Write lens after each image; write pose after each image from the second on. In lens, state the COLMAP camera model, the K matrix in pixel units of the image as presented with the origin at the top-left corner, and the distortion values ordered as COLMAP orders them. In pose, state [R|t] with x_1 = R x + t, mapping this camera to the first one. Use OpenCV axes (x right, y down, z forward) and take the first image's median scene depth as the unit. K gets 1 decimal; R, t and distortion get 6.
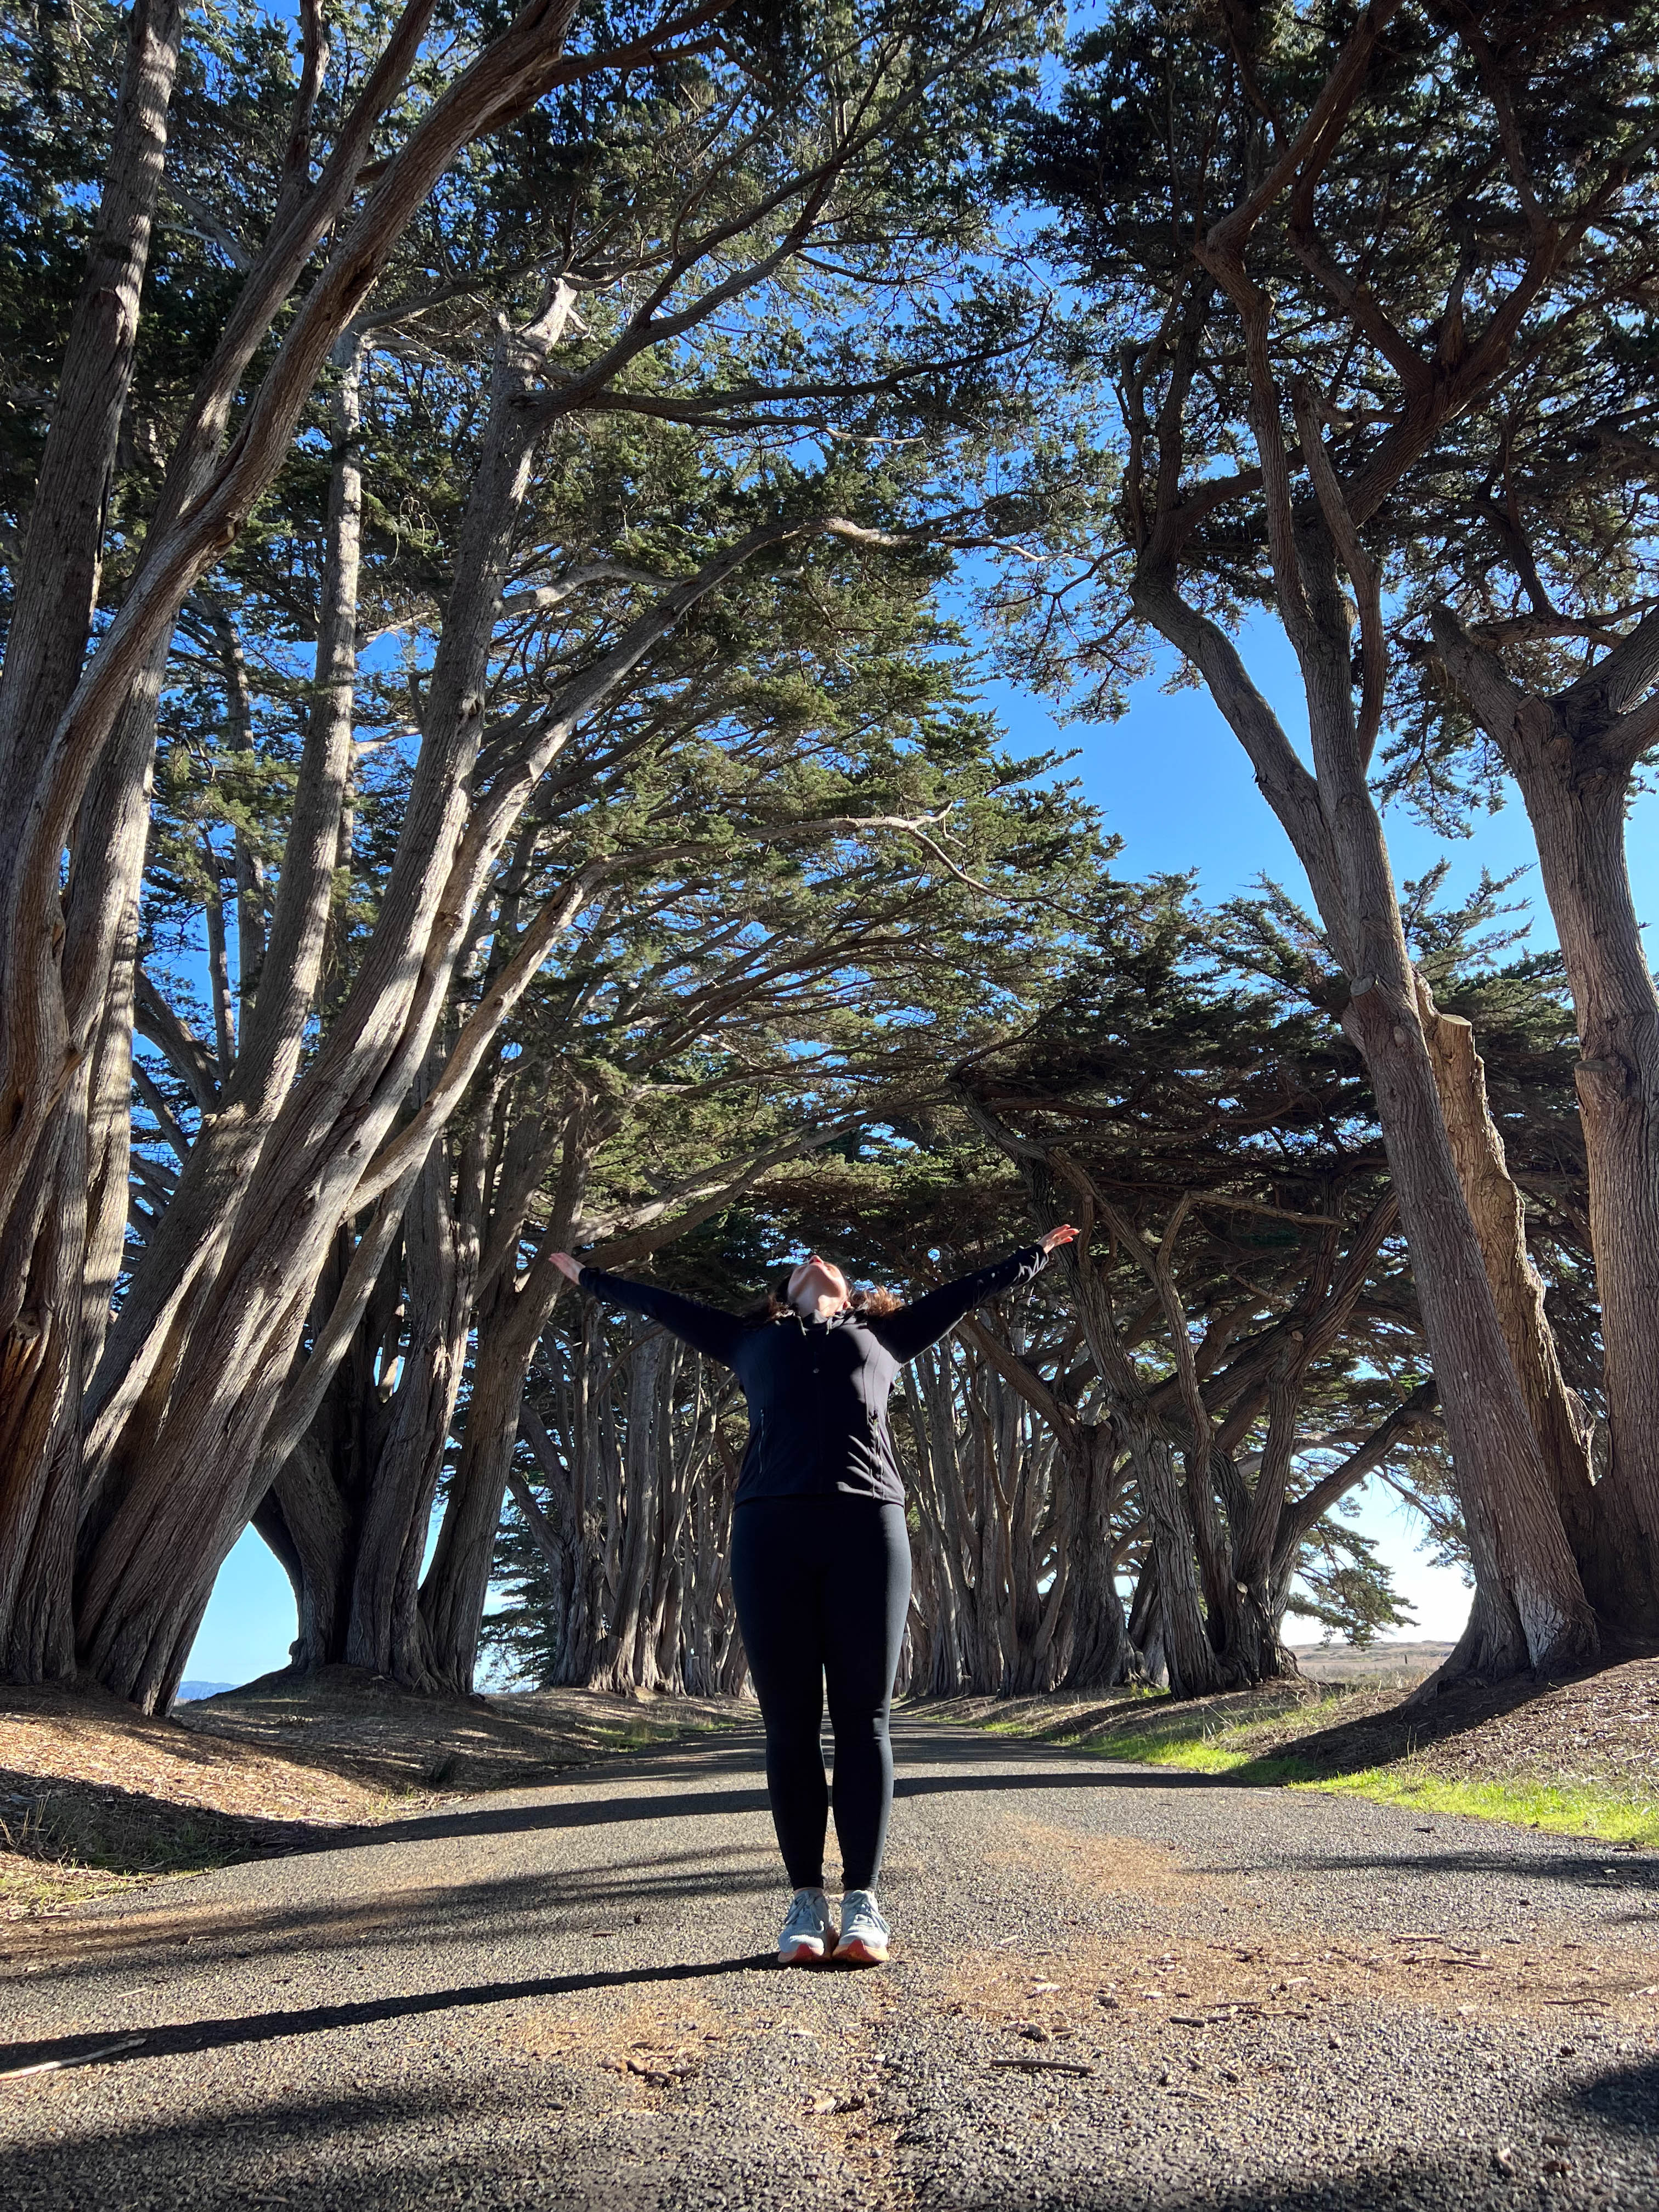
lens RADIAL K [[1551.3, 0, 829.5], [0, 1551.3, 1106.0], [0, 0, 1]] dist [0.082506, -0.203192]
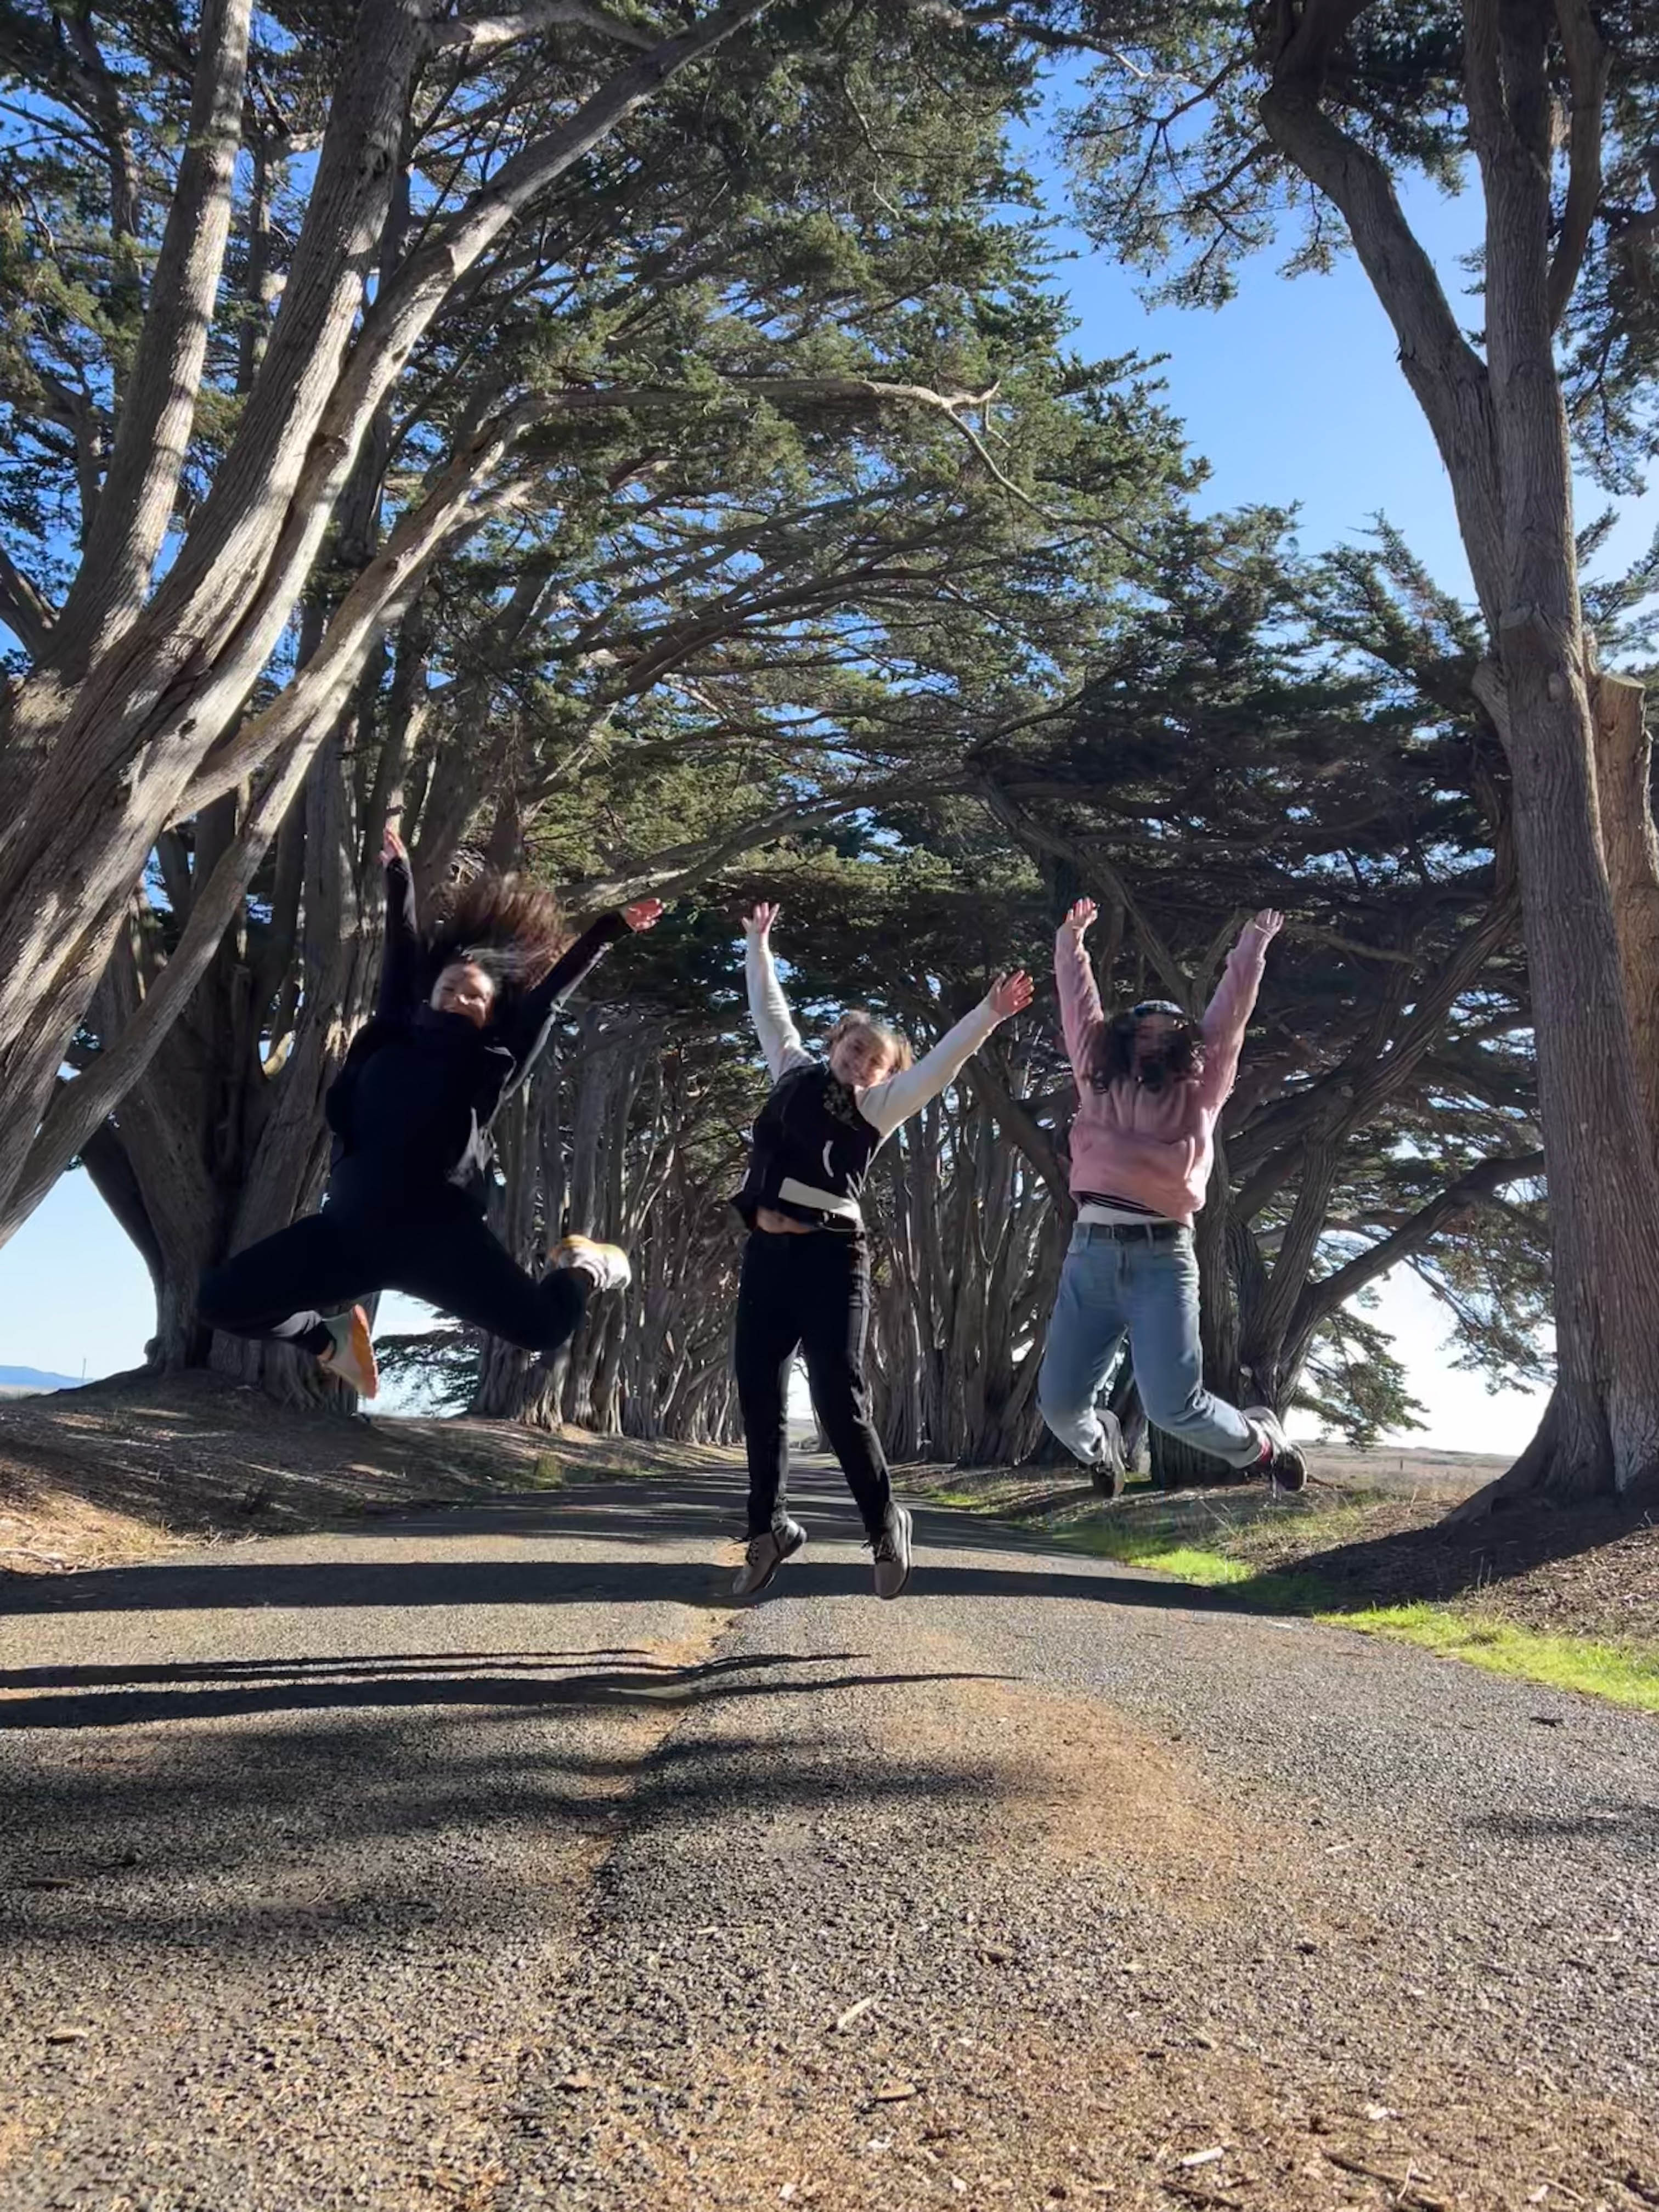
lens RADIAL K [[1601.7, 0, 829.5], [0, 1601.7, 1106.0], [0, 0, 1]] dist [-0.004645, -0.006189]
pose [[0.996479, 0.083835, 0.000781, 0.019412], [-0.083022, 0.985423, 0.148487, 0.046670], [0.011679, -0.148030, 0.988914, 0.131645]]
